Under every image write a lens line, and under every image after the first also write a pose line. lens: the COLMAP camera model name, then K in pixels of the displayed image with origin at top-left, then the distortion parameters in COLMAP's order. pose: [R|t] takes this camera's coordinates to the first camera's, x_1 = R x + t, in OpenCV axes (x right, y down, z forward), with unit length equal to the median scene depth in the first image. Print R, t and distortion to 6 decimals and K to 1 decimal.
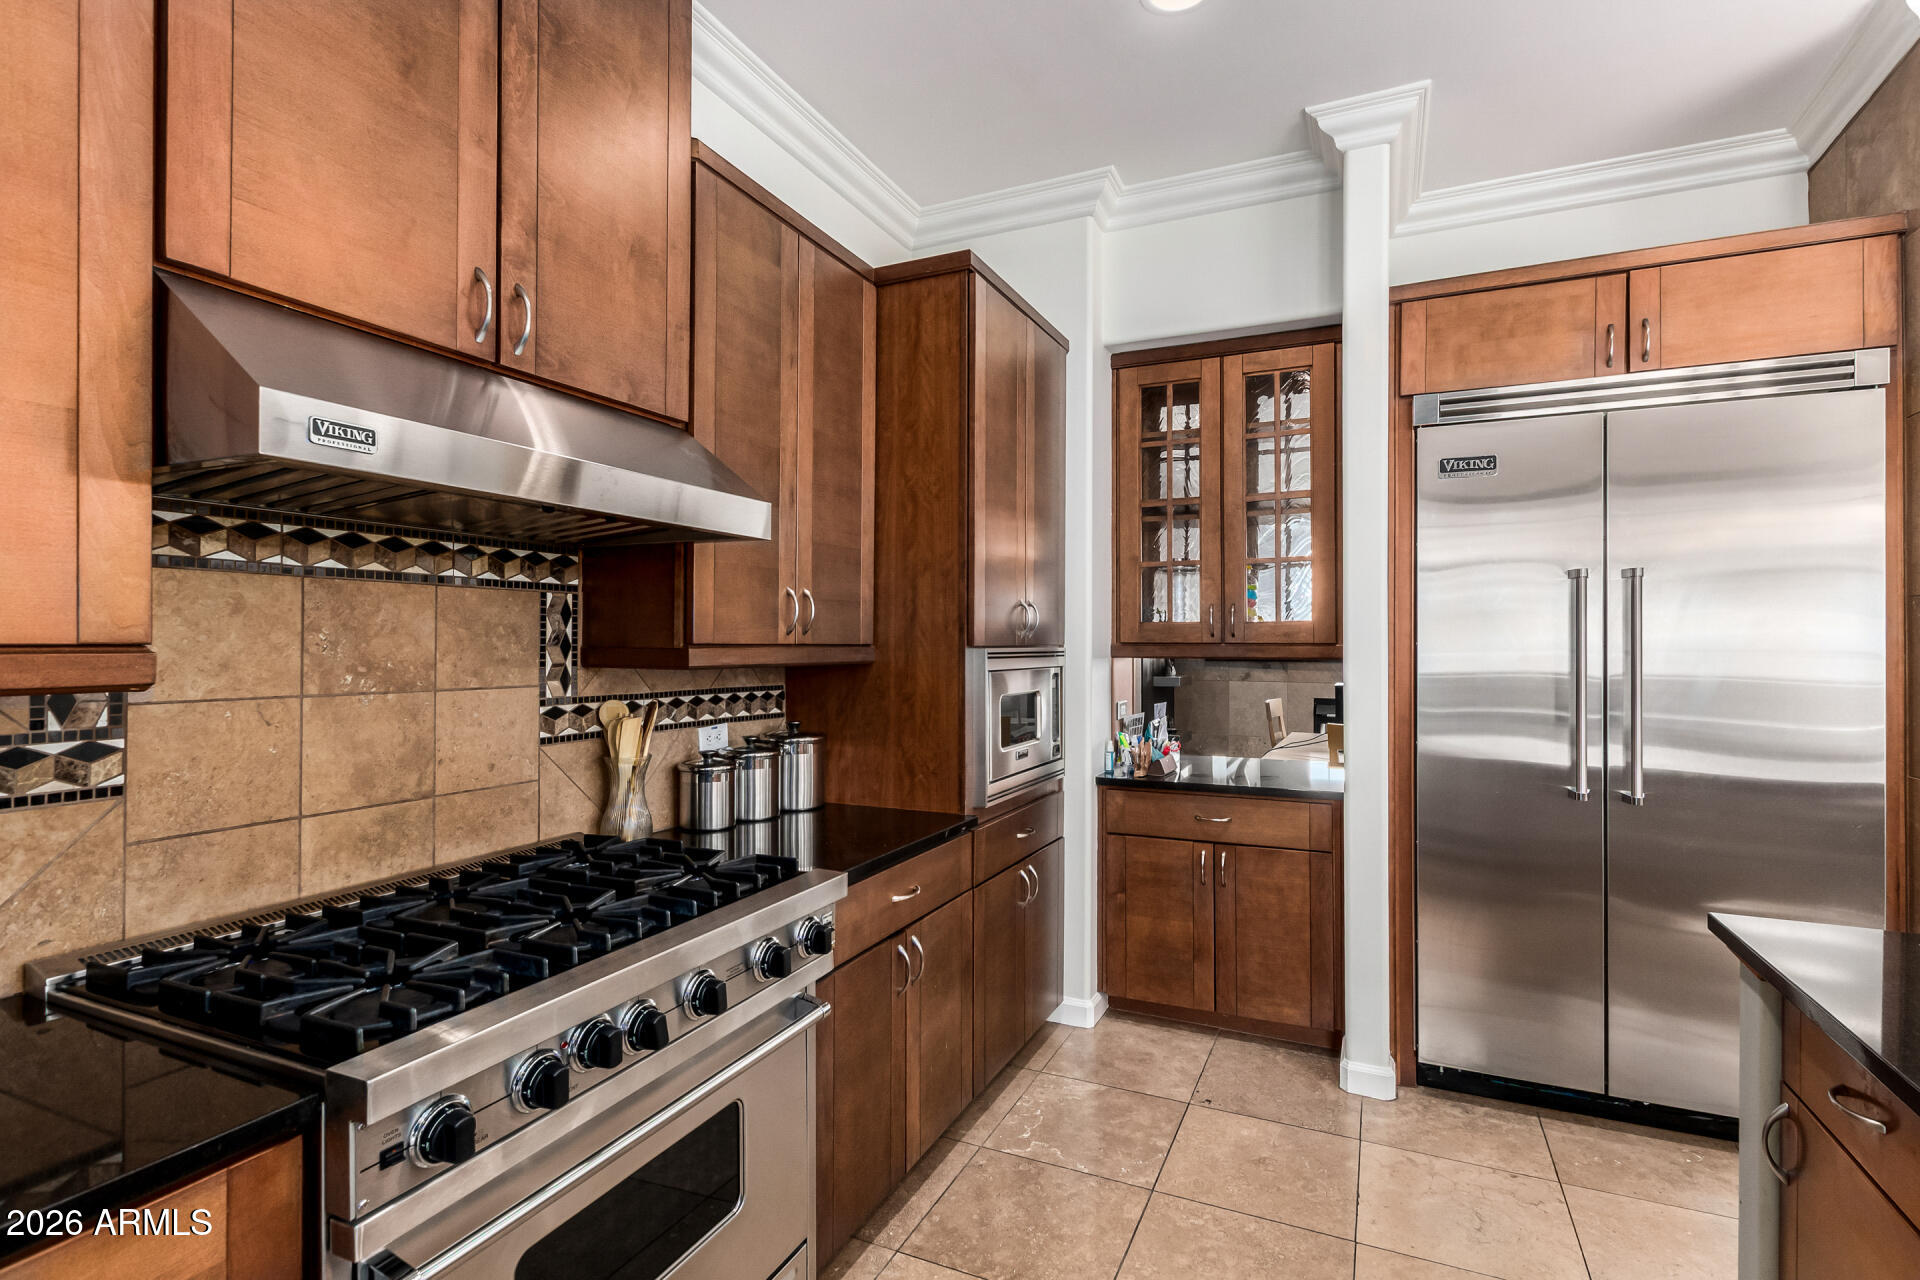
lens RADIAL K [[901.6, 0, 974.8], [0, 901.6, 638.8], [0, 0, 1]] dist [0.000239, -0.001639]
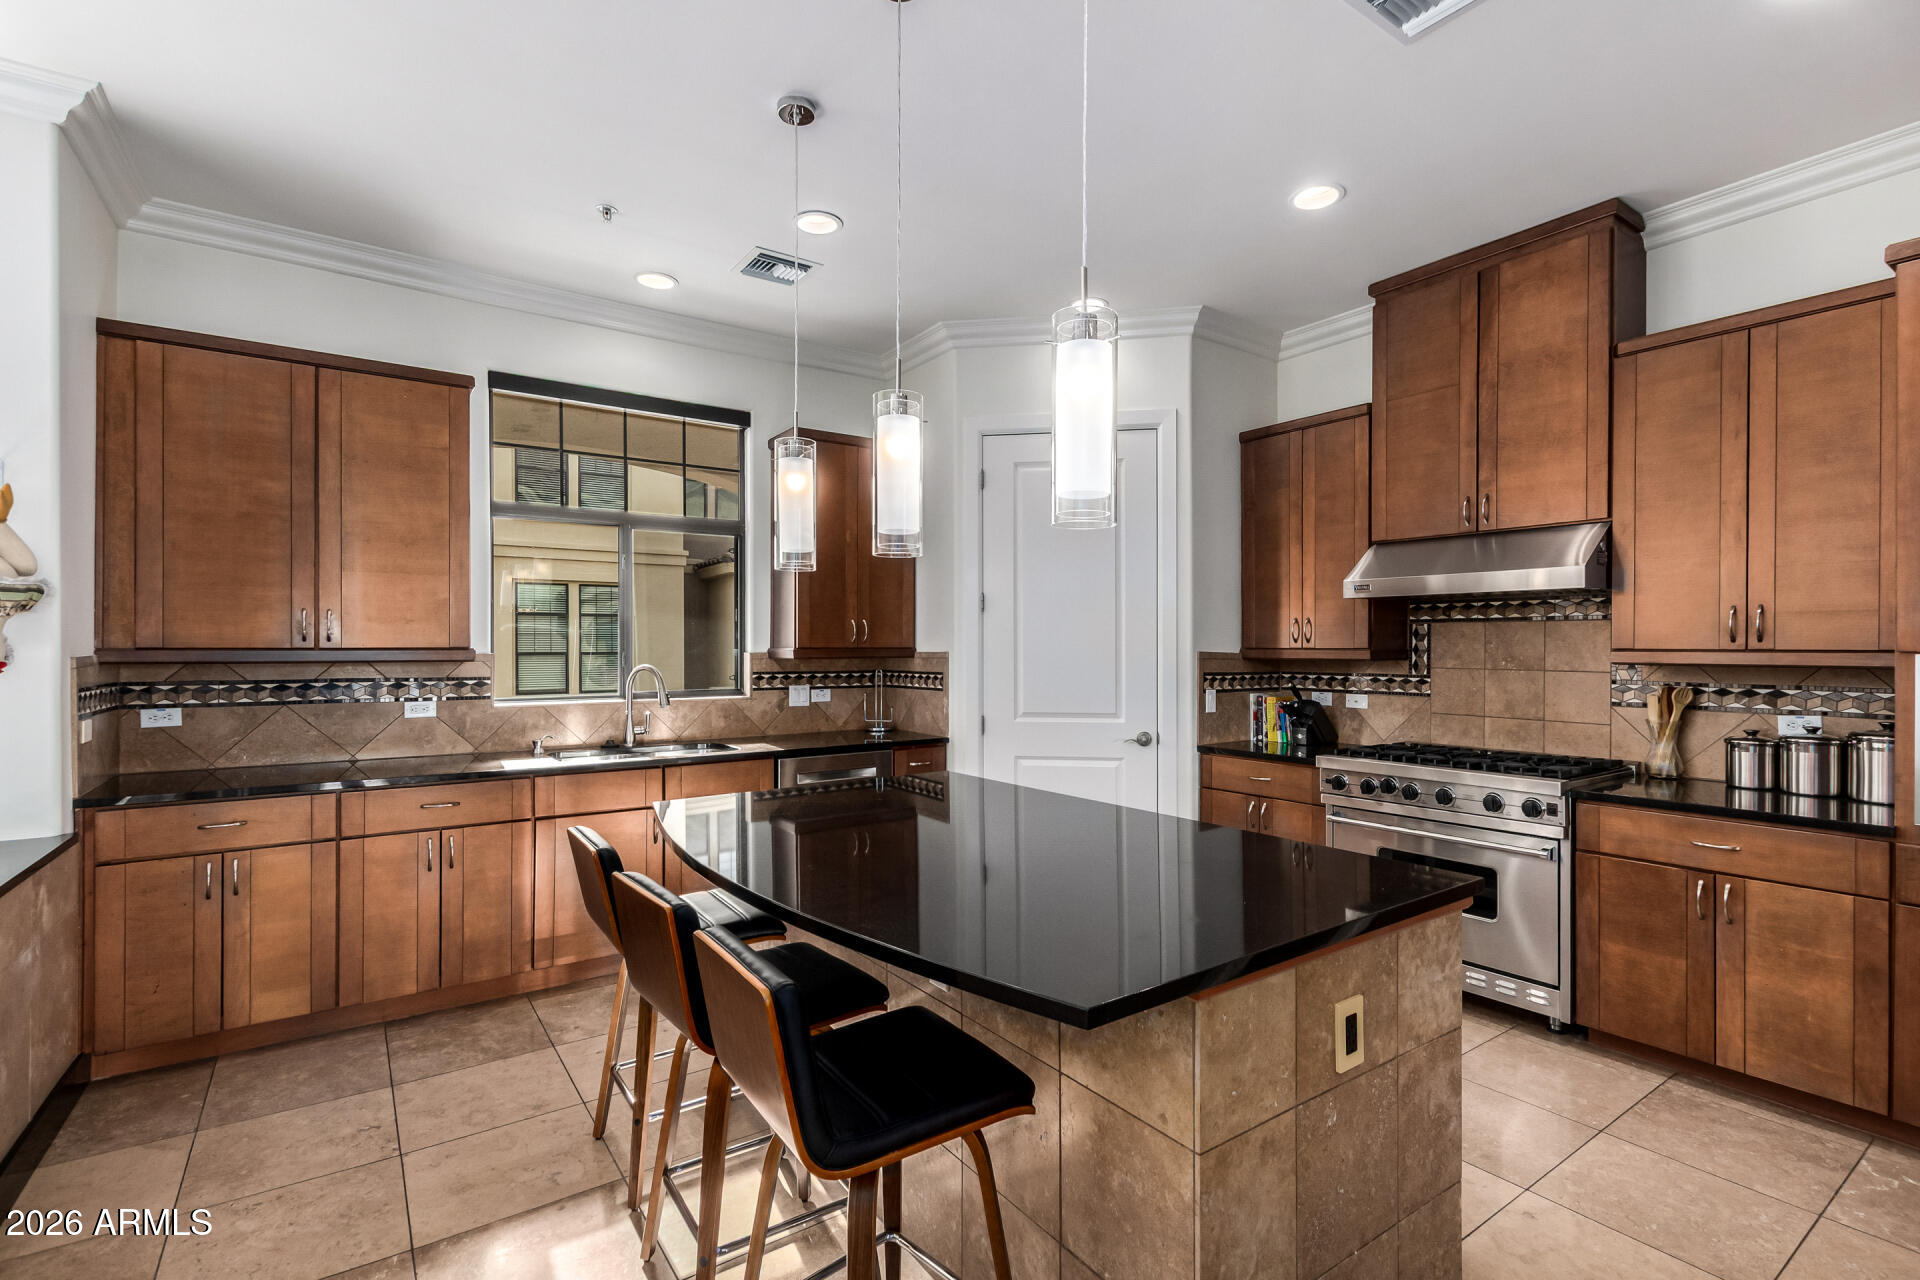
lens RADIAL K [[880.1, 0, 958.9], [0, 880.1, 646.7], [0, 0, 1]] dist [0.012909, -0.001930]
pose [[-0.516546, -0.003592, -0.856252, 1.883722], [-0.001281, 0.999993, -0.003422, 0.009718], [0.856259, -0.000670, -0.516547, 0.888948]]
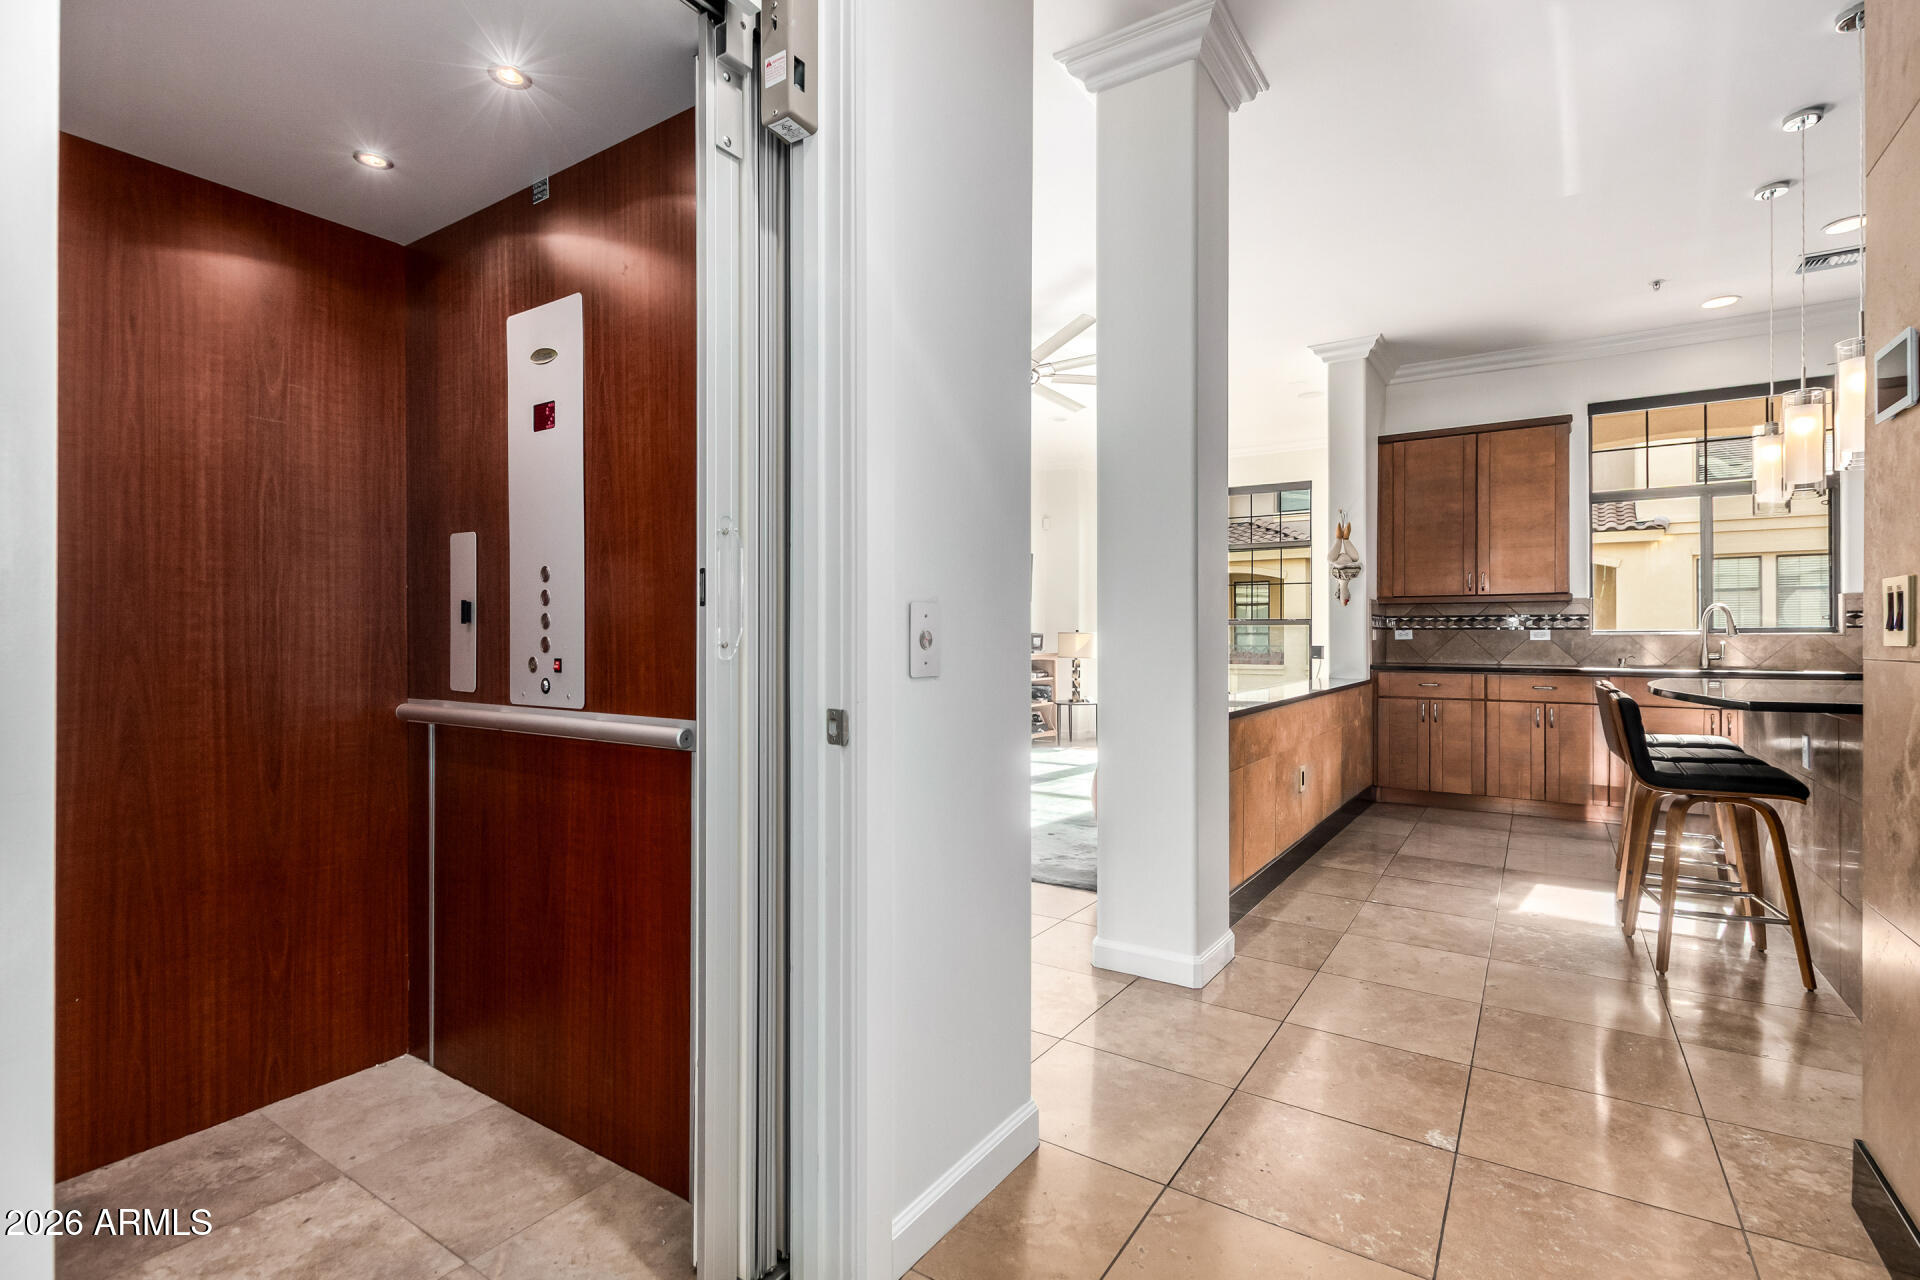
lens RADIAL K [[901.6, 0, 961.7], [0, 901.6, 638.2], [0, 0, 1]] dist [0.000239, -0.001639]
pose [[-0.986846, -0.004836, 0.161589, 2.322028], [-0.005918, 0.999963, -0.006212, 0.201947], [-0.161553, -0.007087, -0.986839, 2.362697]]
